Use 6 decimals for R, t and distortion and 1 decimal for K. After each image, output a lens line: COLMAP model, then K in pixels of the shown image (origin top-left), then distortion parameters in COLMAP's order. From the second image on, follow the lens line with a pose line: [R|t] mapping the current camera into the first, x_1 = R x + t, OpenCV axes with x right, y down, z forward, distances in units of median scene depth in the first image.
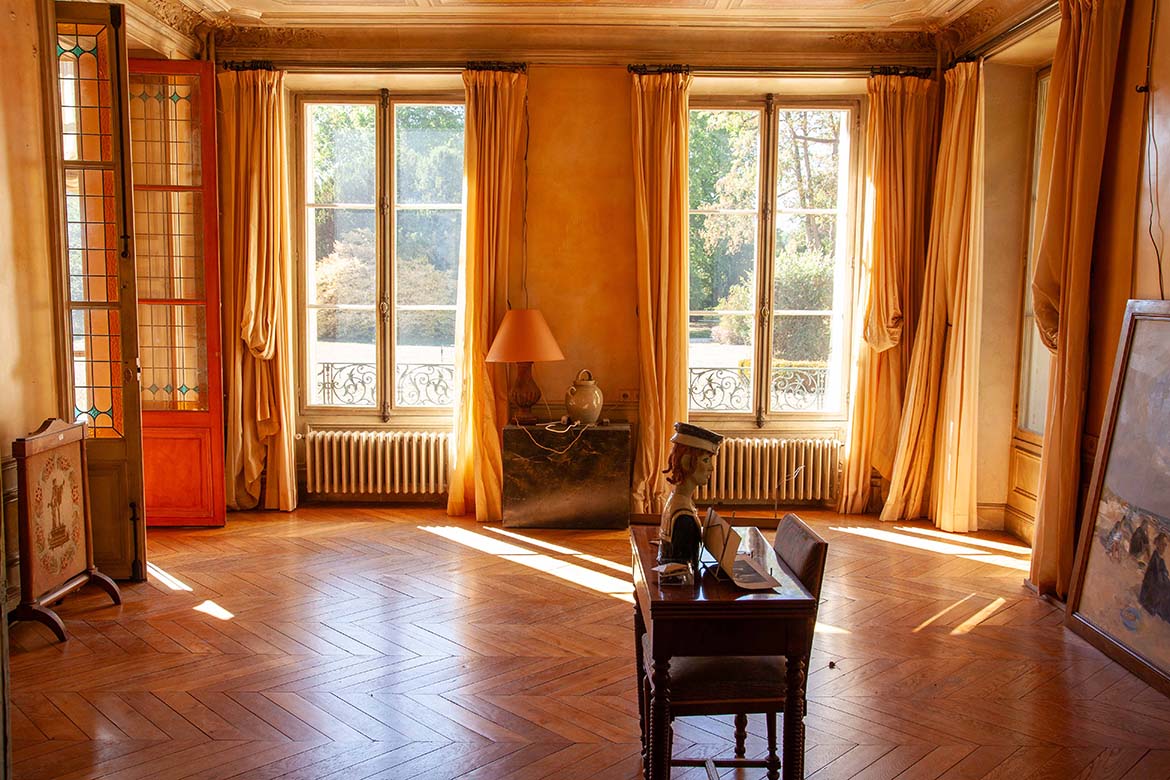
lens RADIAL K [[1055.5, 0, 575.5], [0, 1055.5, 401.1], [0, 0, 1]] dist [-0.054757, 0.183303]
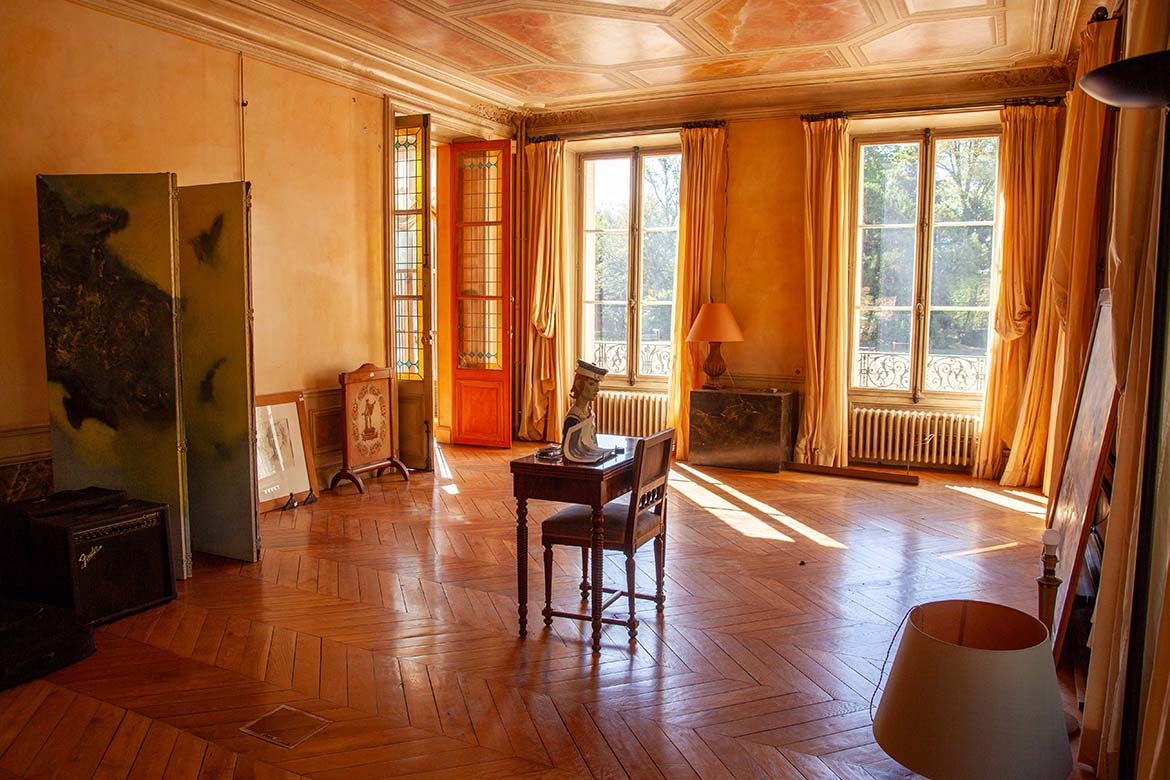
lens RADIAL K [[869.6, 0, 579.9], [0, 869.6, 398.3], [0, 0, 1]] dist [-0.113857, 0.095572]
pose [[0.895212, 0.047806, -0.443069, 0.286681], [-0.045802, 0.998834, 0.015230, 0.024293], [0.443280, 0.006660, 0.896358, -0.059497]]
